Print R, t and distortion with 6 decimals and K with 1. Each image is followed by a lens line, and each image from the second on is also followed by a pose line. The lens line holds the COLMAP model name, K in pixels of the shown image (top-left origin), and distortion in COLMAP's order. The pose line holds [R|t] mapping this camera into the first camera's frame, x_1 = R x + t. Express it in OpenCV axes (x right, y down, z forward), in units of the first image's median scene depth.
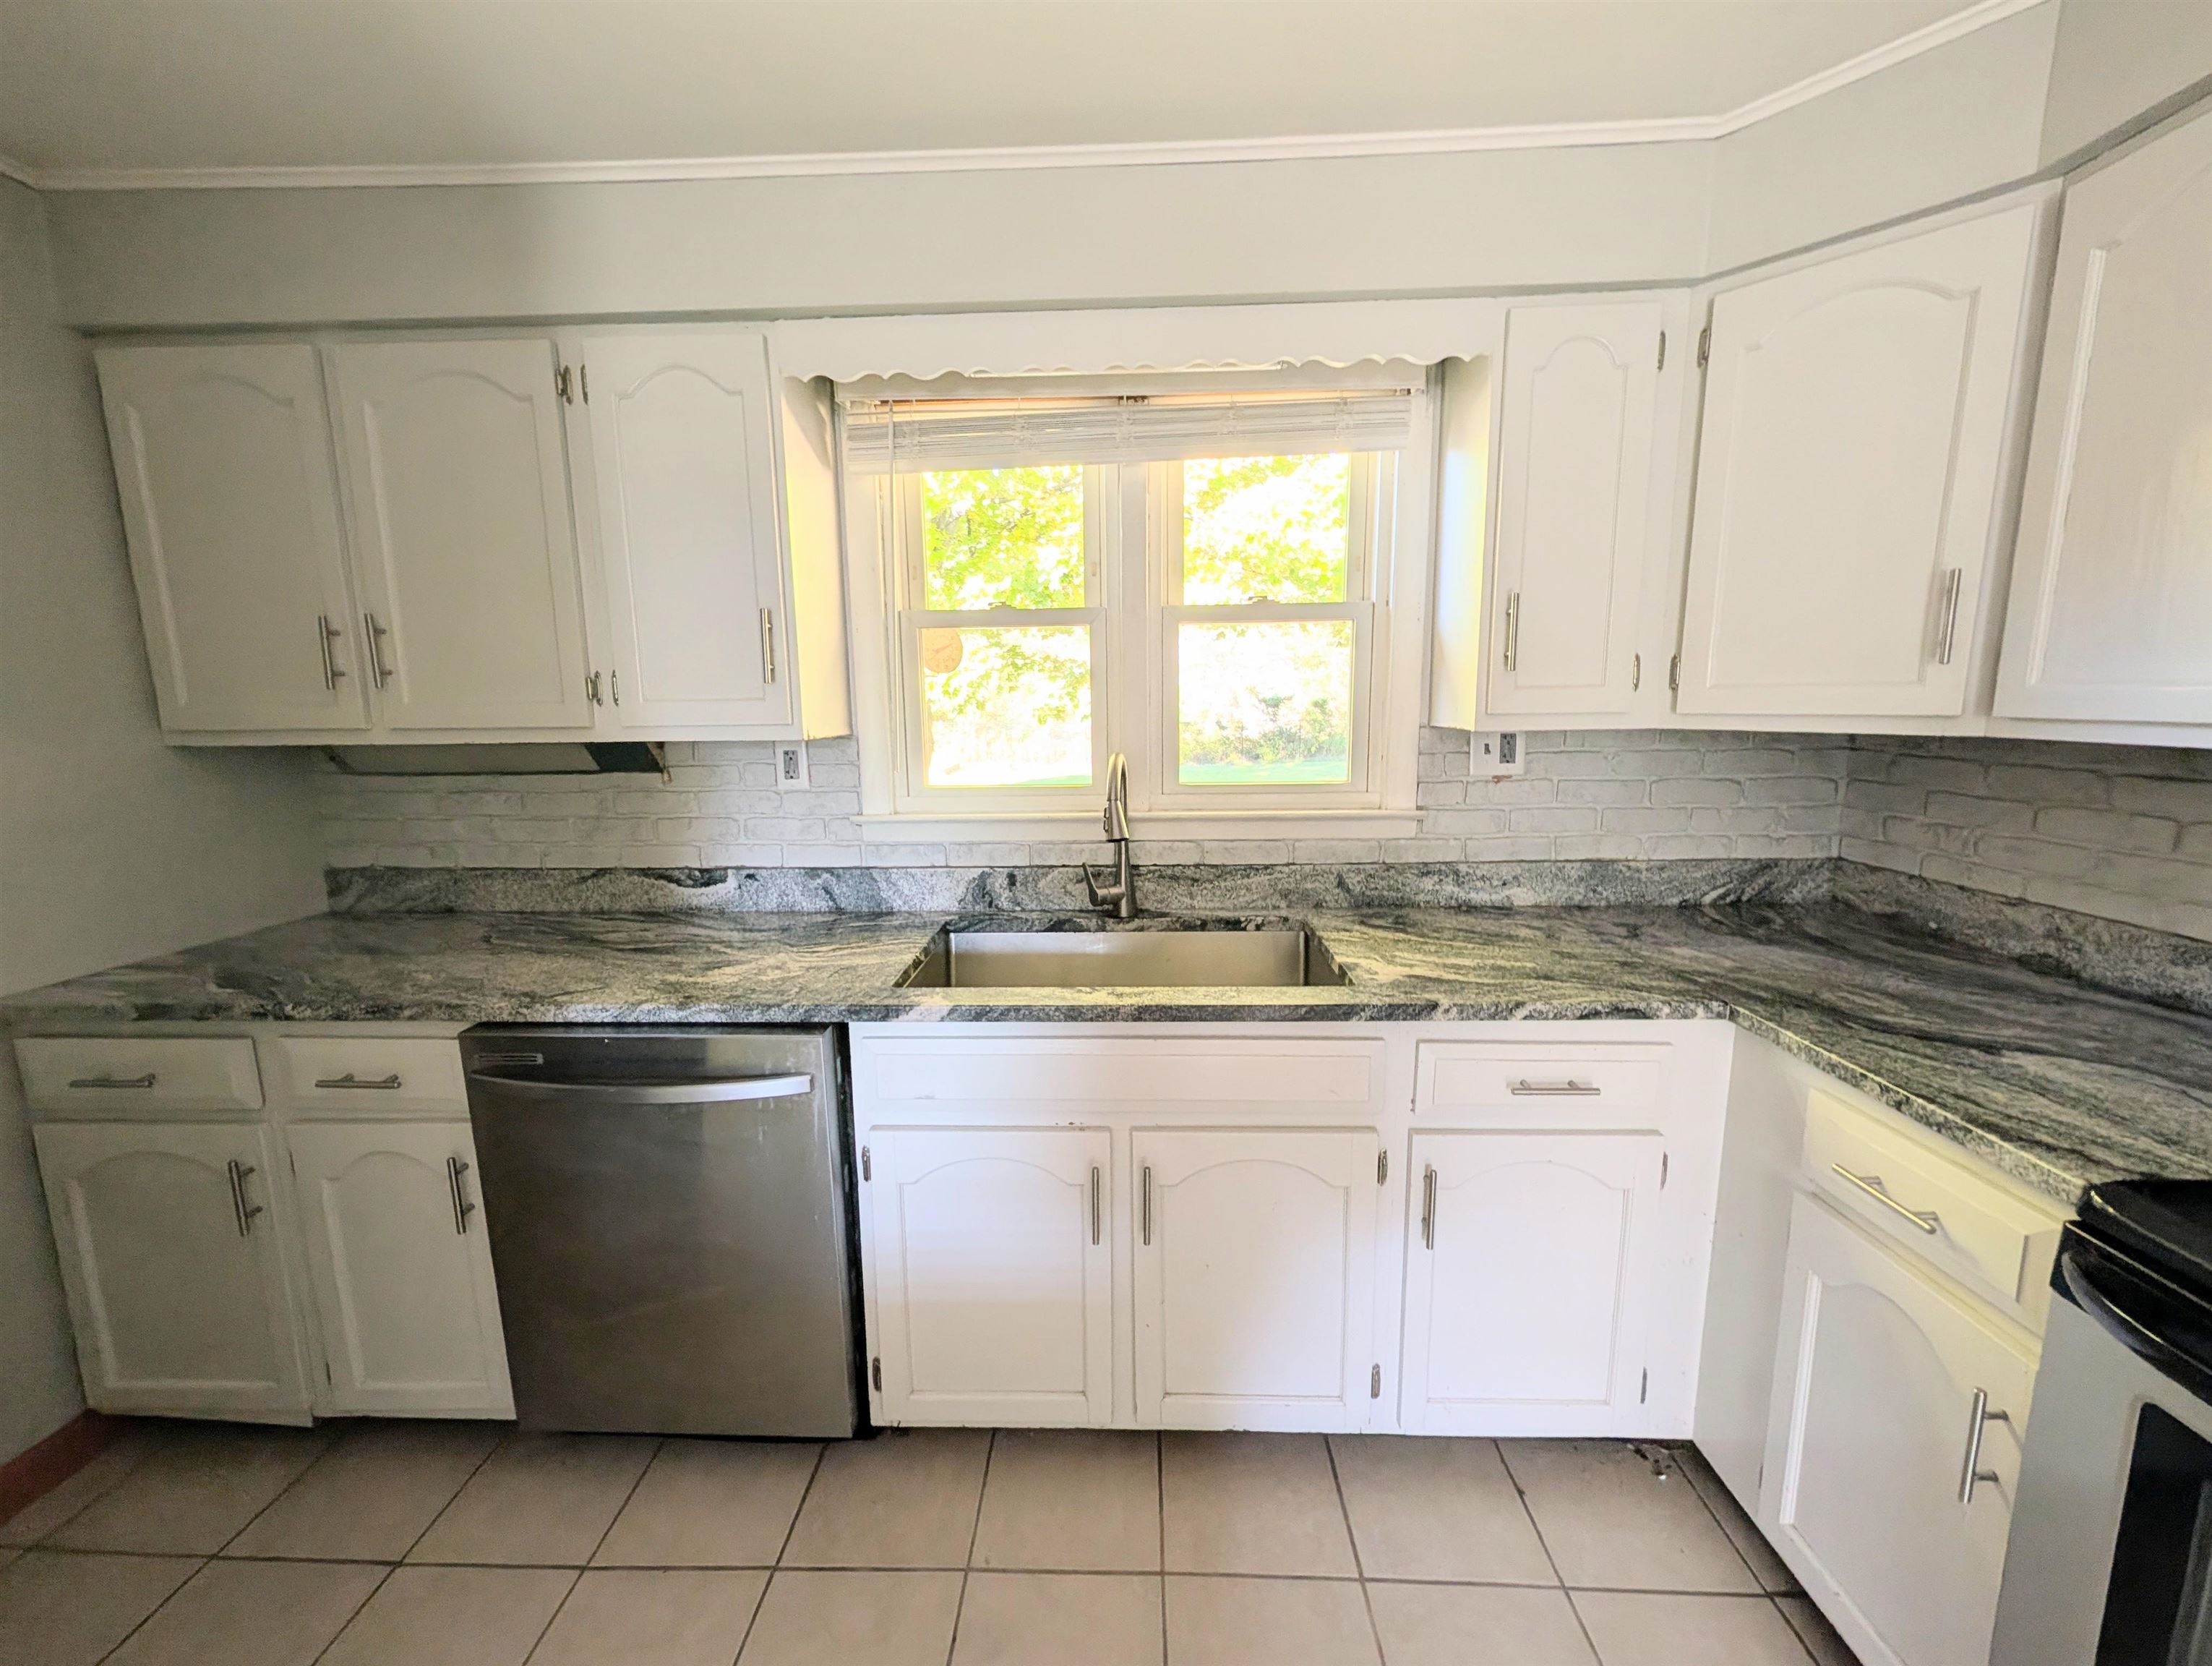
lens RADIAL K [[849.5, 0, 1107.5], [0, 849.5, 832.0], [0, 0, 1]] dist [0.002366, -0.000100]
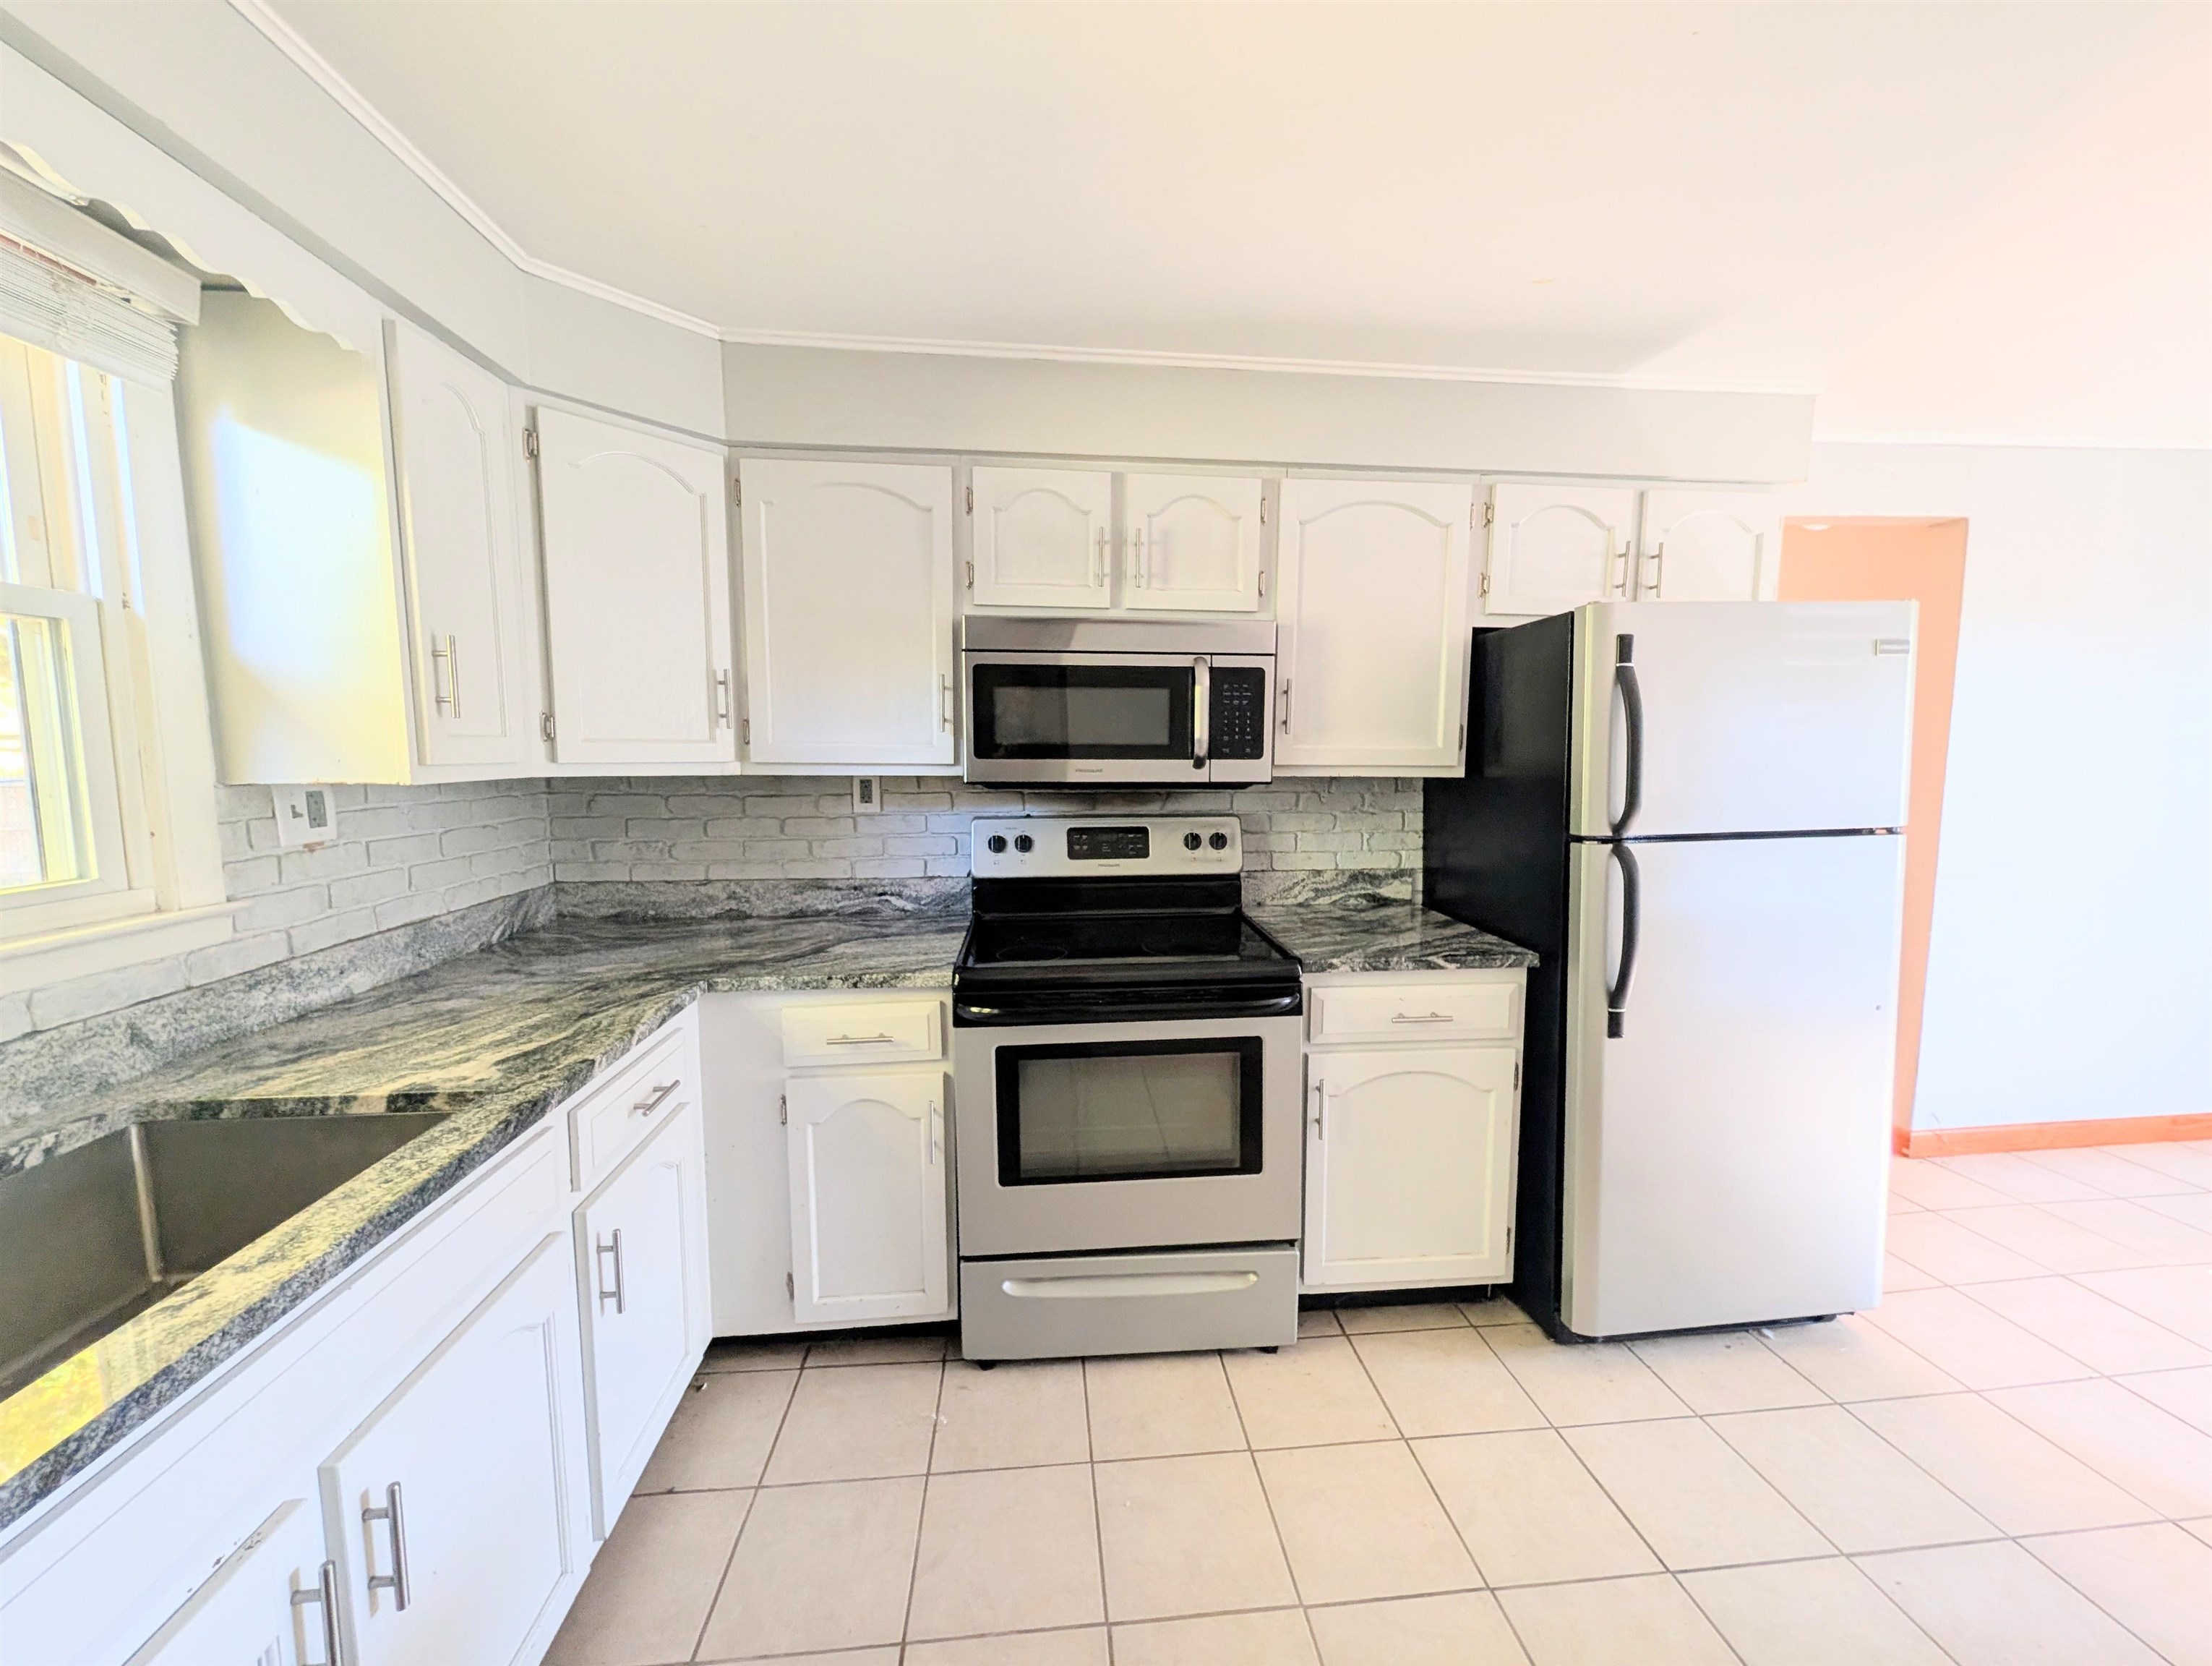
lens RADIAL K [[849.5, 0, 1106.3], [0, 849.5, 832.0], [0, 0, 1]] dist [0.002366, -0.000100]
pose [[-0.120430, -0.085130, 0.989065, -0.467055], [0.154667, 0.982541, 0.103401, -0.047128], [-0.980599, 0.165428, -0.105161, 0.368612]]
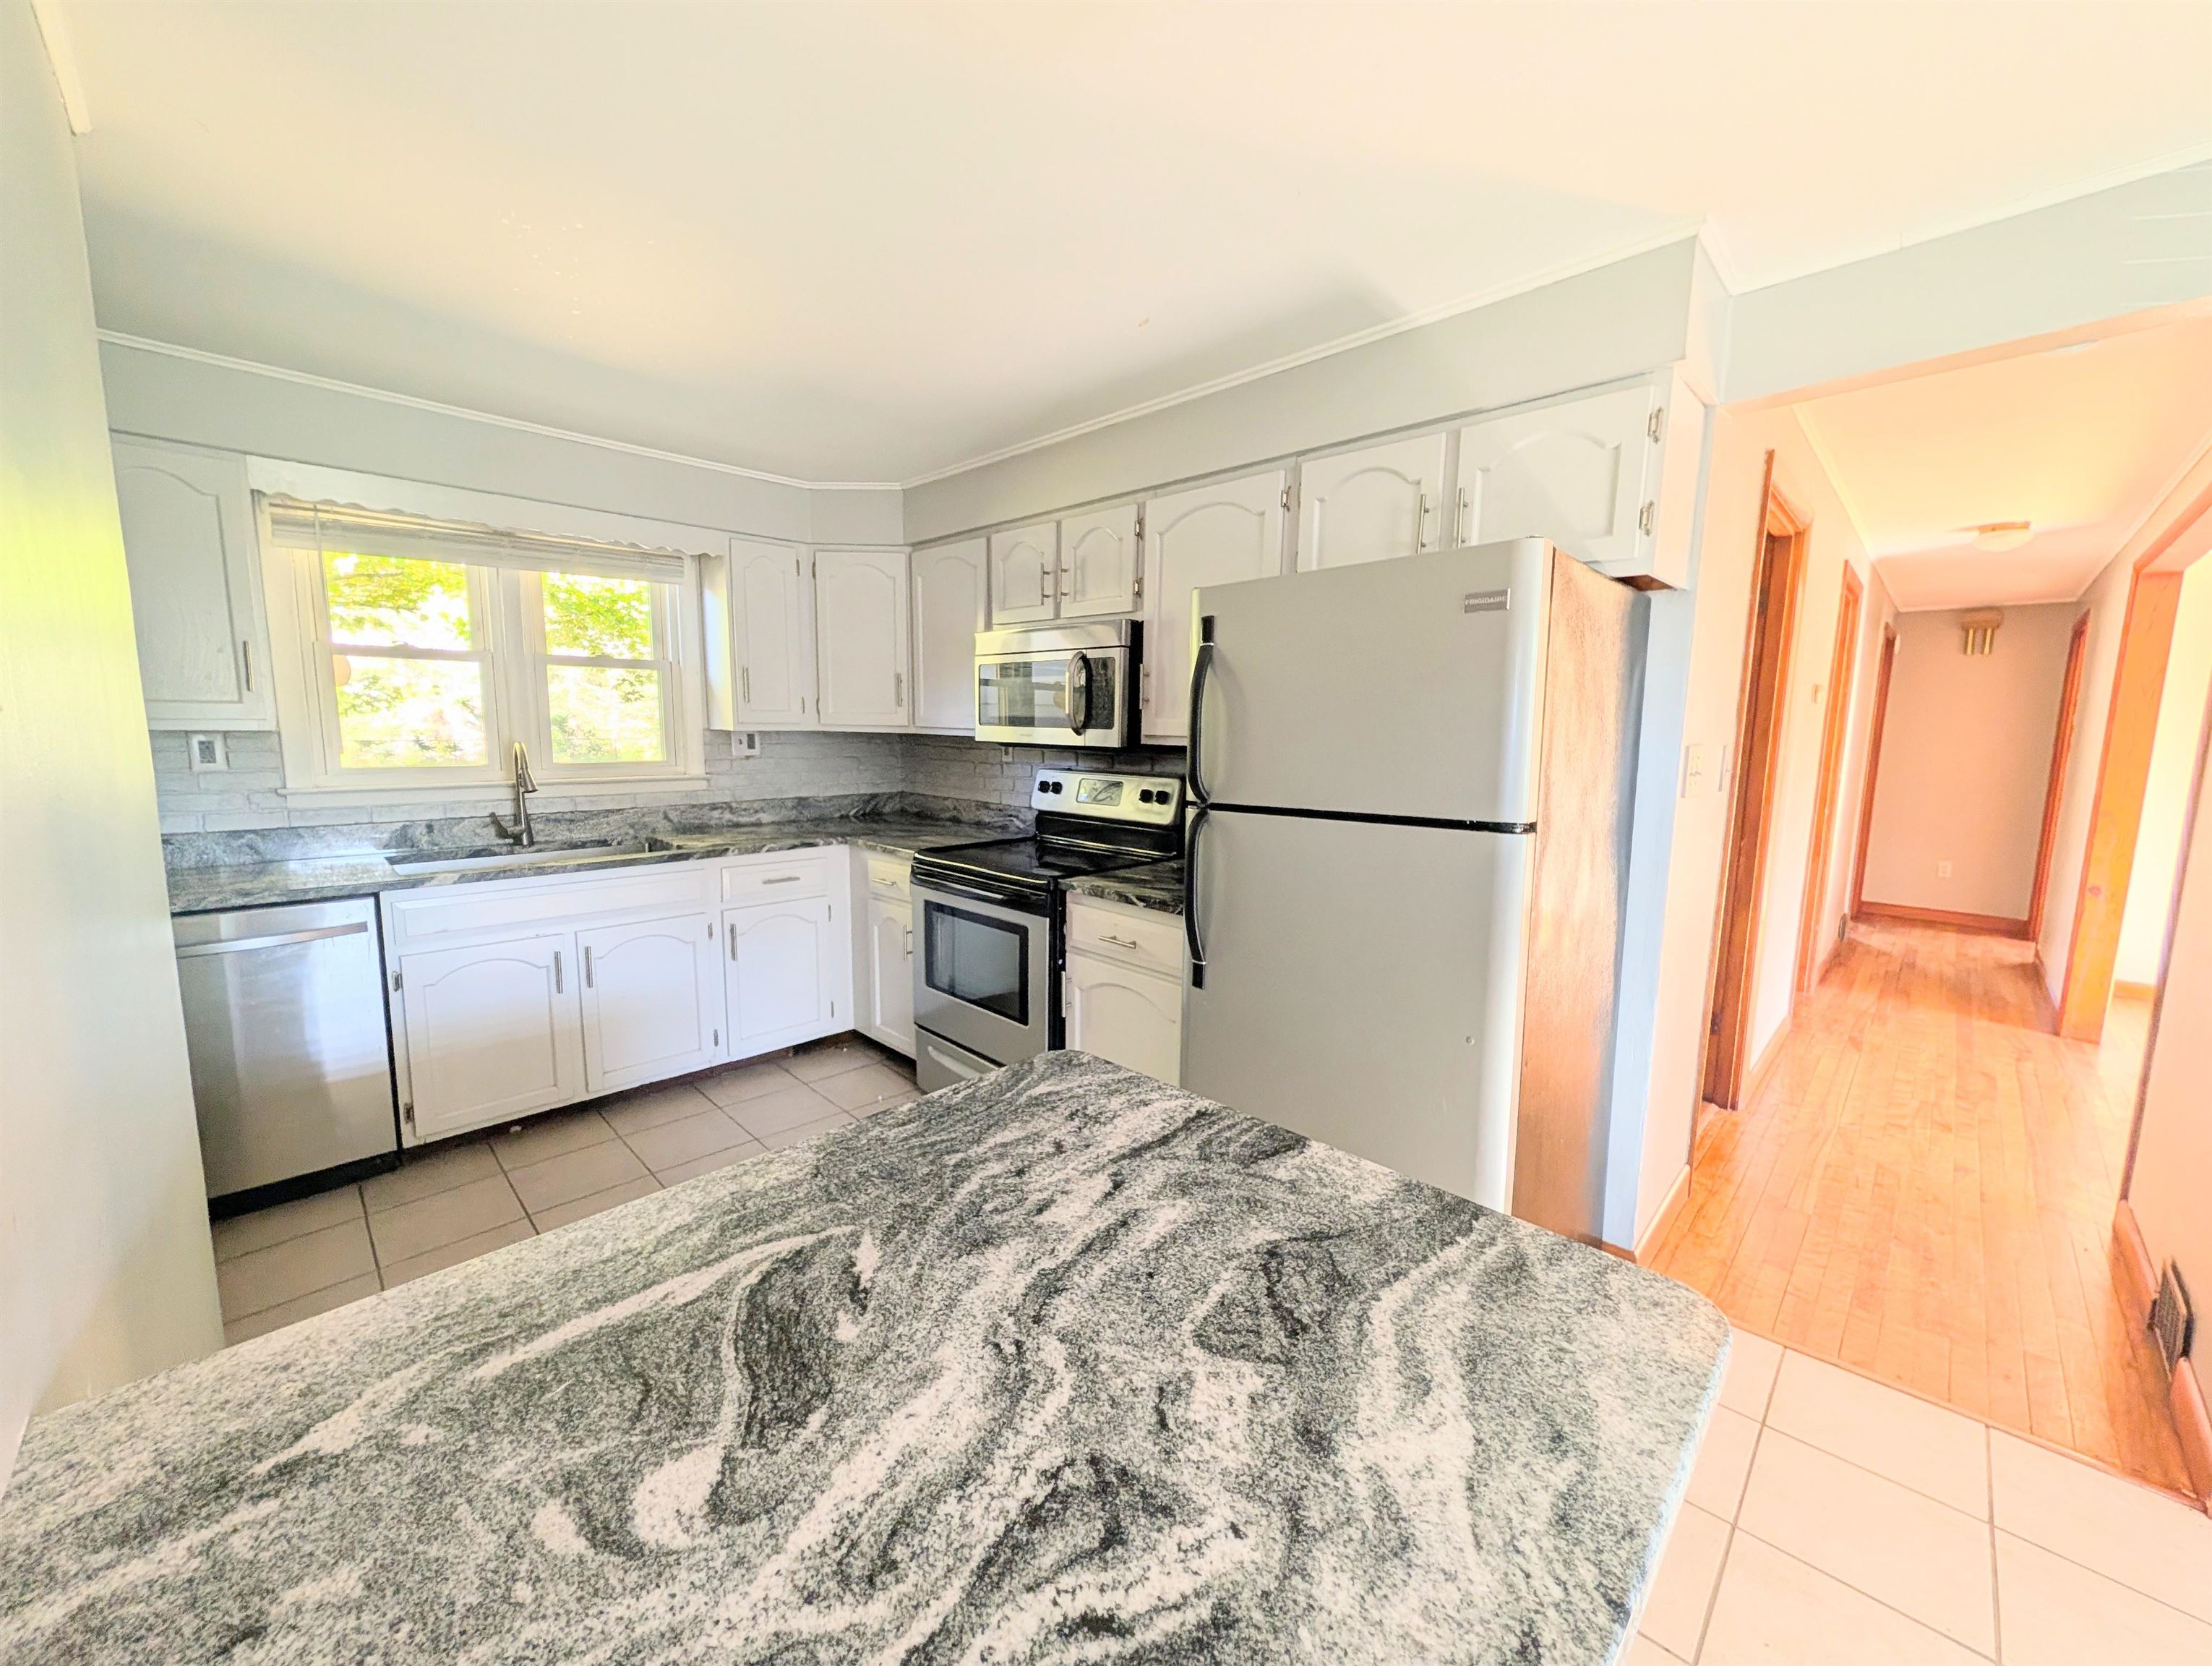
lens RADIAL K [[849.5, 0, 1104.7], [0, 849.5, 831.1], [0, 0, 1]] dist [0.002366, -0.000100]
pose [[0.684072, -0.071837, 0.725869, -0.430876], [0.090462, 0.995811, 0.013299, 0.164358], [-0.723784, 0.056566, 0.687705, -0.978207]]
